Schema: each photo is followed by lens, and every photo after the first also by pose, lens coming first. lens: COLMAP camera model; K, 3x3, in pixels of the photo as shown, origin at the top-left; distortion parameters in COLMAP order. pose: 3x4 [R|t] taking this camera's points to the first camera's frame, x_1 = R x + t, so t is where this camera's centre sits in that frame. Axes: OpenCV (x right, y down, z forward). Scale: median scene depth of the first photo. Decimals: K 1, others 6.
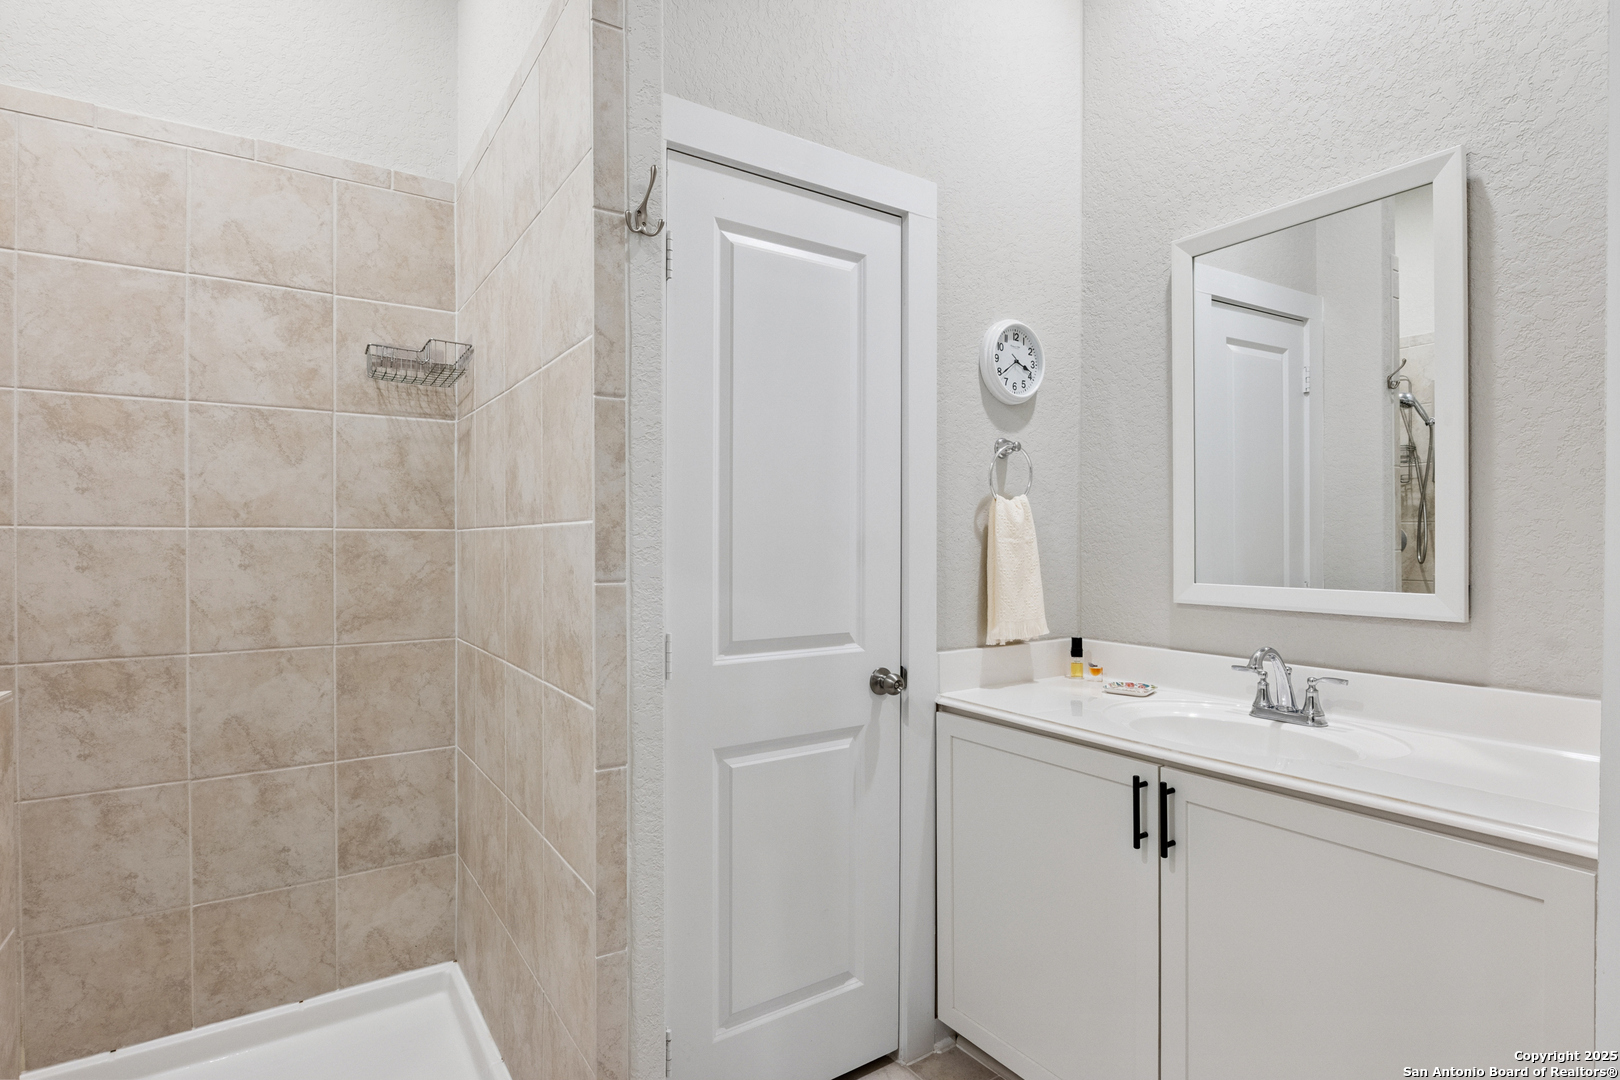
lens RADIAL K [[817.5, 0, 814.3], [0, 817.5, 541.7], [0, 0, 1]] dist [-0.000808, 0.000086]
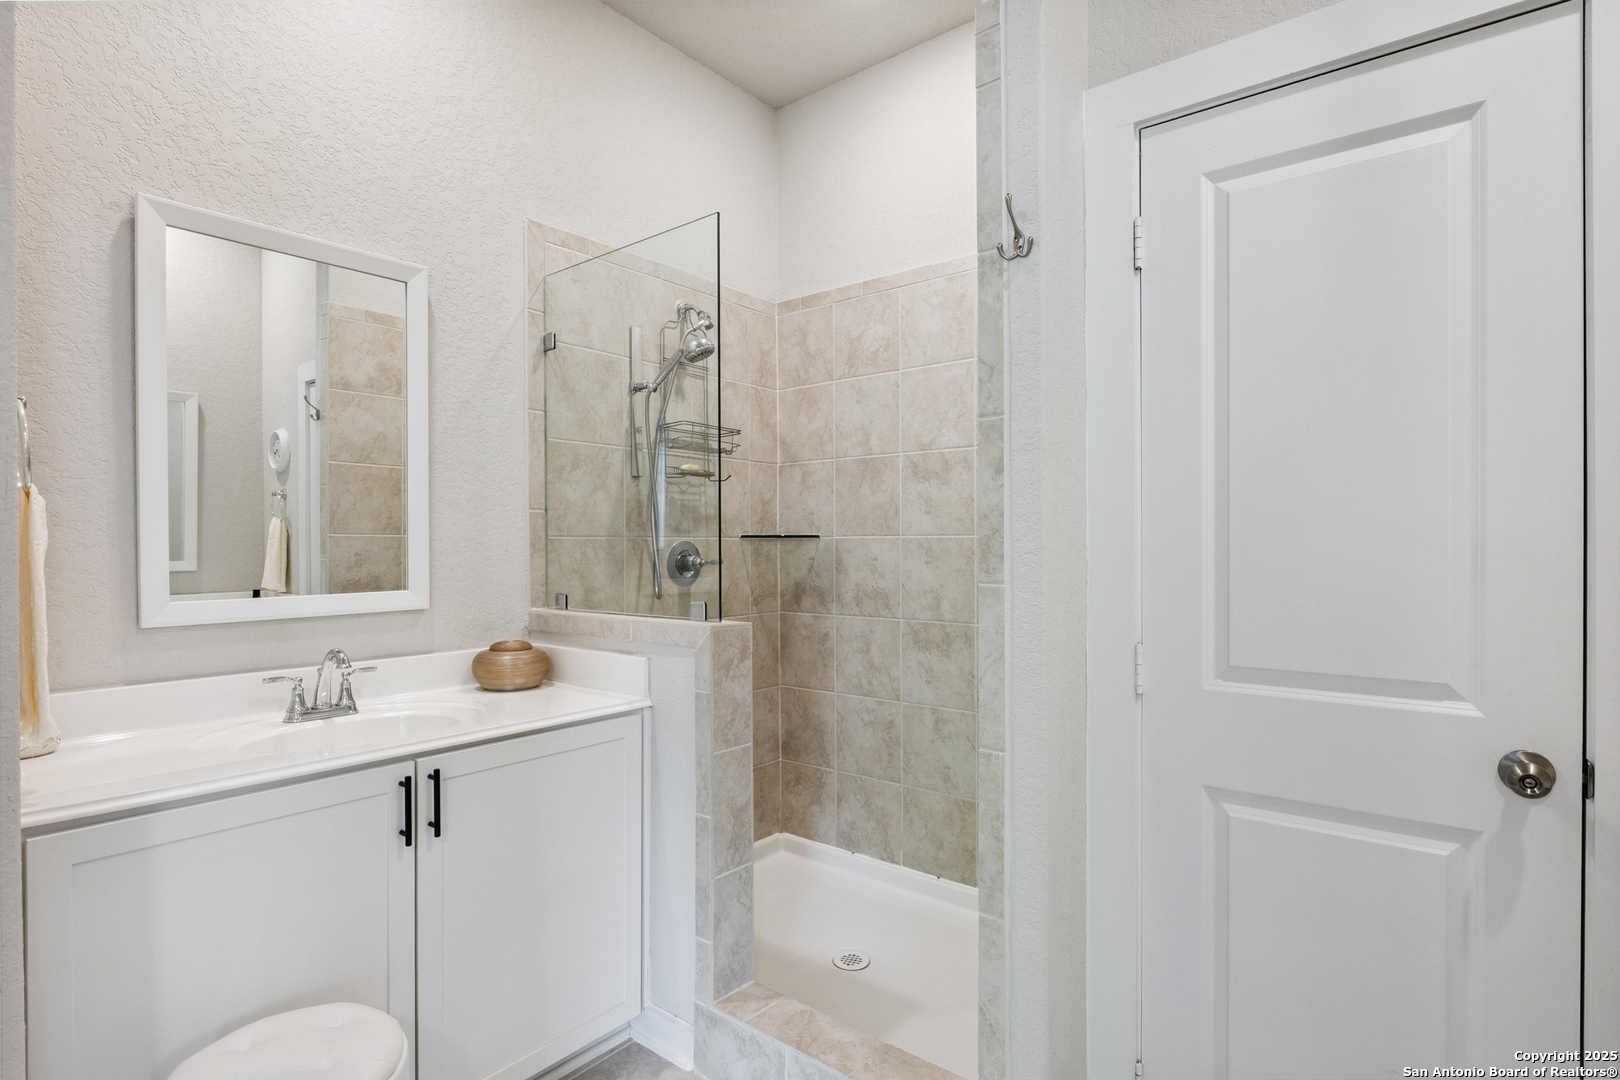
lens RADIAL K [[817.5, 0, 815.2], [0, 817.5, 543.5], [0, 0, 1]] dist [-0.000808, 0.000086]
pose [[0.302786, -0.000496, -0.953058, 0.541325], [0.001009, 0.999999, -0.000200, -0.003649], [0.953058, -0.000901, 0.302787, 0.319647]]
